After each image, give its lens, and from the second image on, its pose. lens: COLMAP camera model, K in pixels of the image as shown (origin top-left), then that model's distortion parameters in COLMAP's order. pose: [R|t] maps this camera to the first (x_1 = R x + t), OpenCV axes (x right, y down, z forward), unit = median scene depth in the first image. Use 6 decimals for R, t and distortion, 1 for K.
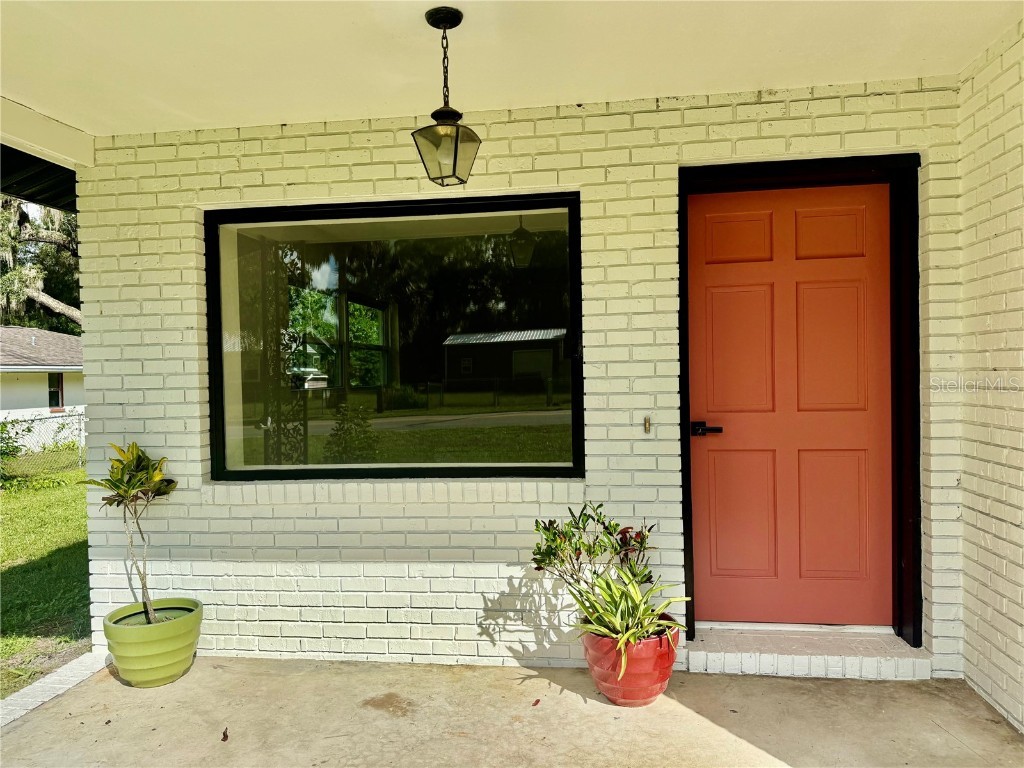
lens RADIAL K [[716.9, 0, 512.0], [0, 716.9, 384.0], [0, 0, 1]] dist [0.047575, -0.049789]
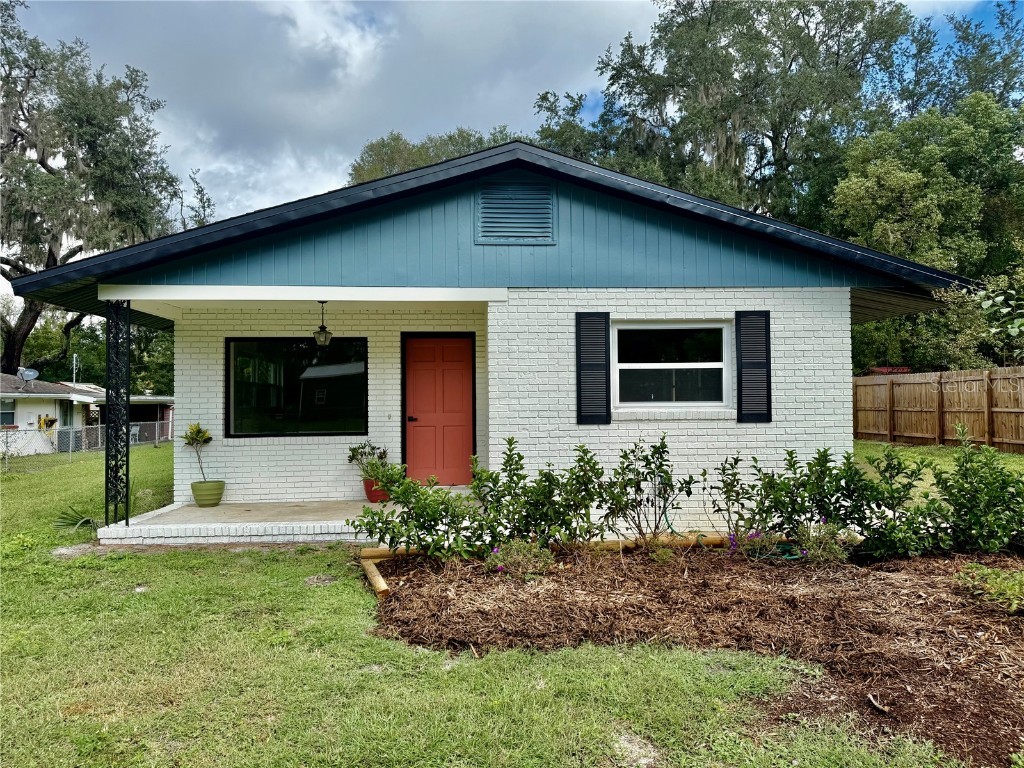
lens RADIAL K [[710.2, 0, 512.0], [0, 710.2, 384.0], [0, 0, 1]] dist [0.124988, -0.181060]
pose [[0.980482, 0.017106, 0.195862, 0.104541], [-0.008174, 0.998893, -0.046320, 0.053695], [-0.196438, 0.043815, 0.979537, -1.981163]]
